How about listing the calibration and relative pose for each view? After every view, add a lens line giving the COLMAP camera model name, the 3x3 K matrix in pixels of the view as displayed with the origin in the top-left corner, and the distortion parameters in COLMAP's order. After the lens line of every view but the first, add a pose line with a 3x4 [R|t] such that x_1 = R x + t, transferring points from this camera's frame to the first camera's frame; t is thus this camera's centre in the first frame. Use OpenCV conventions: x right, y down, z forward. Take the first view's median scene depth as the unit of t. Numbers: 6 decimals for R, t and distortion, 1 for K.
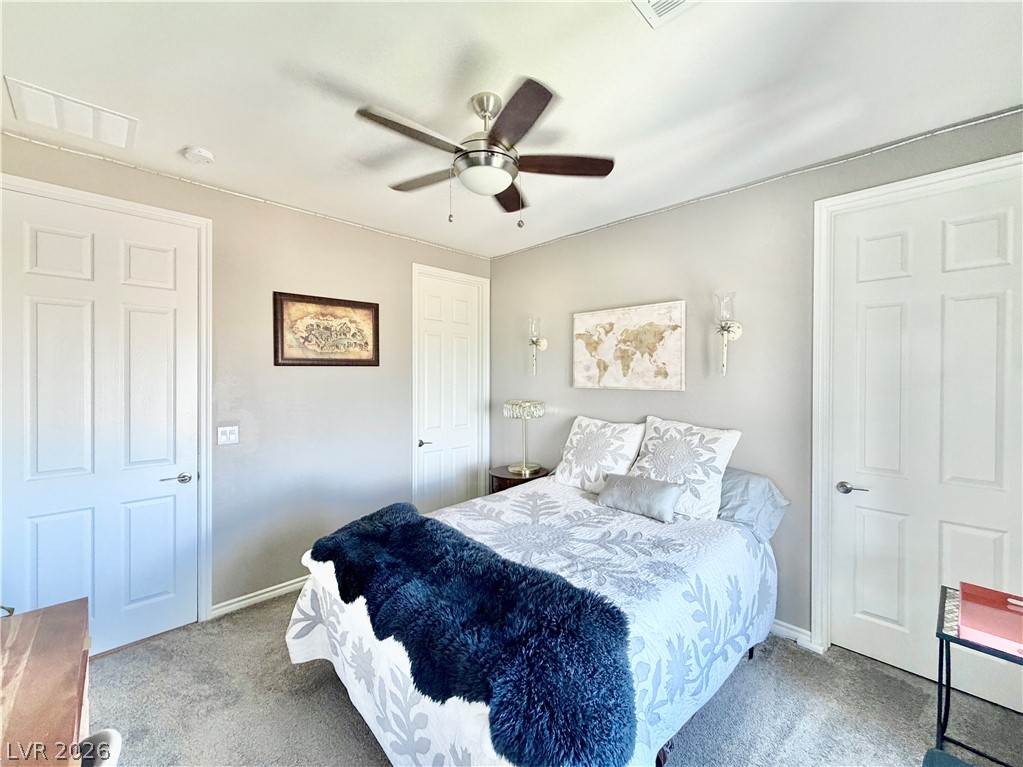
lens RADIAL K [[415.8, 0, 529.3], [0, 415.8, 373.8], [0, 0, 1]] dist [0.000824, 0.000062]
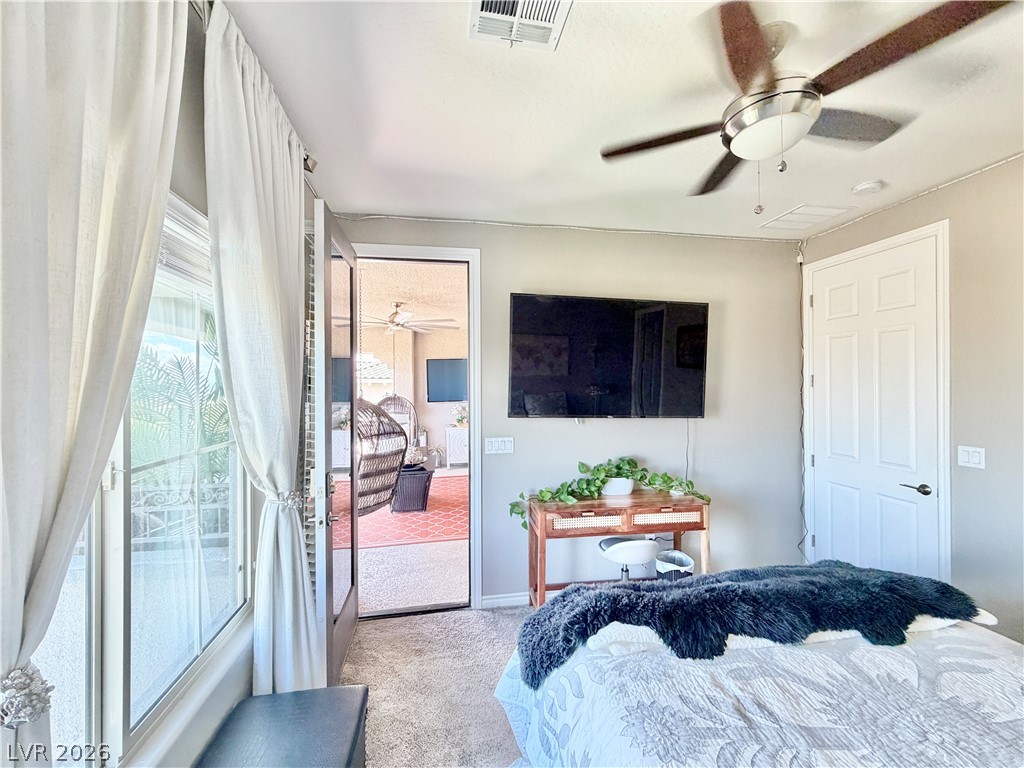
lens RADIAL K [[416.2, 0, 508.5], [0, 416.2, 388.0], [0, 0, 1]] dist [0.000824, 0.000062]
pose [[-0.595161, 0.000543, -0.803606, 0.490277], [-0.002935, 0.999992, 0.002849, 0.005473], [0.803601, 0.004054, -0.595155, 0.660621]]
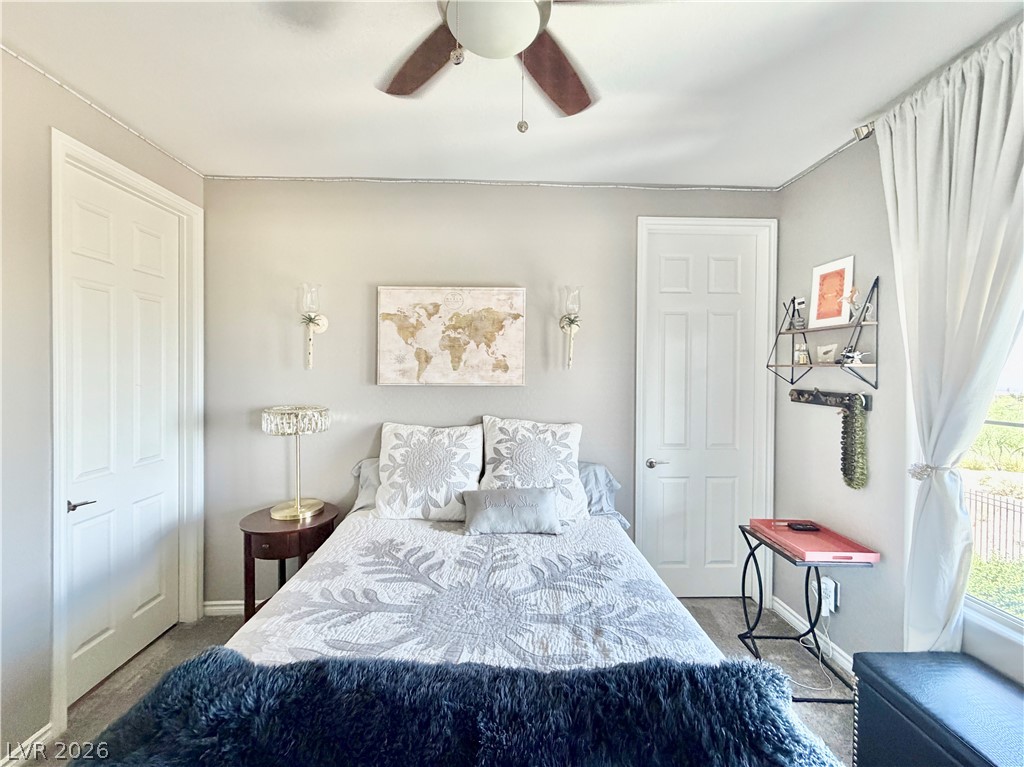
lens RADIAL K [[416.2, 0, 513.5], [0, 416.2, 373.5], [0, 0, 1]] dist [0.000824, 0.000062]
pose [[0.702145, 0.000303, 0.712034, -0.300461], [-0.003414, 0.999990, 0.002941, 0.010839], [-0.712025, -0.004496, 0.702139, 0.363690]]
